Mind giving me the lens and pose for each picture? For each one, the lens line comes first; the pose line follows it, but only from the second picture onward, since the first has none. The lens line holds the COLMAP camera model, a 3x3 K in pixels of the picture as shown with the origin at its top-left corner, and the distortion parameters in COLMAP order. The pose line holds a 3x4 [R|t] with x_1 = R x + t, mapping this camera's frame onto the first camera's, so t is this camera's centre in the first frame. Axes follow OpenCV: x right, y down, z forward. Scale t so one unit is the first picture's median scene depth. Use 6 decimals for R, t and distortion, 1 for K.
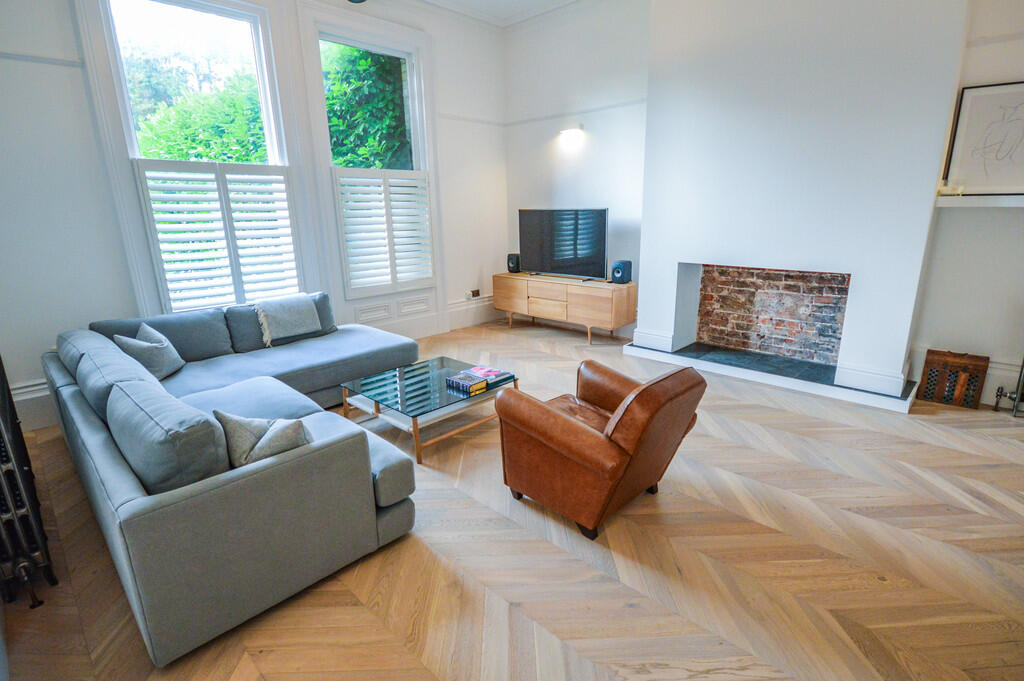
lens RADIAL K [[487.0, 0, 512.0], [0, 487.0, 340.5], [0, 0, 1]] dist [0.001838, 0.000300]
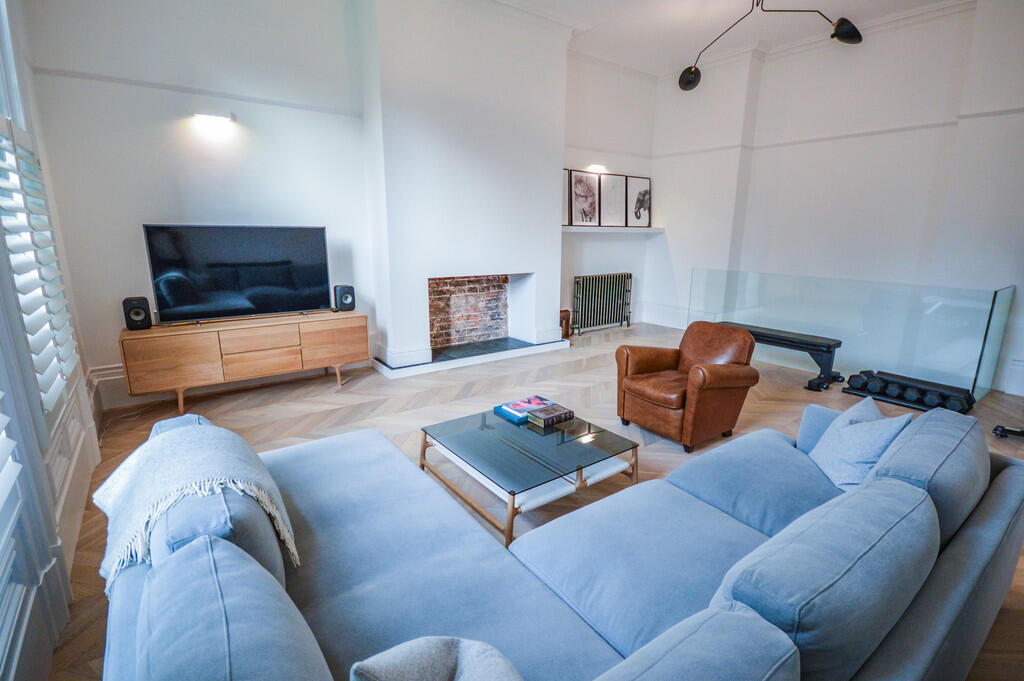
lens RADIAL K [[487.0, 0, 512.0], [0, 487.0, 340.5], [0, 0, 1]] dist [0.001838, 0.000300]
pose [[0.171860, -0.202096, 0.964169, -0.693040], [0.243888, 0.956991, 0.157119, -0.151495], [-0.954454, 0.208147, 0.213757, 0.614223]]
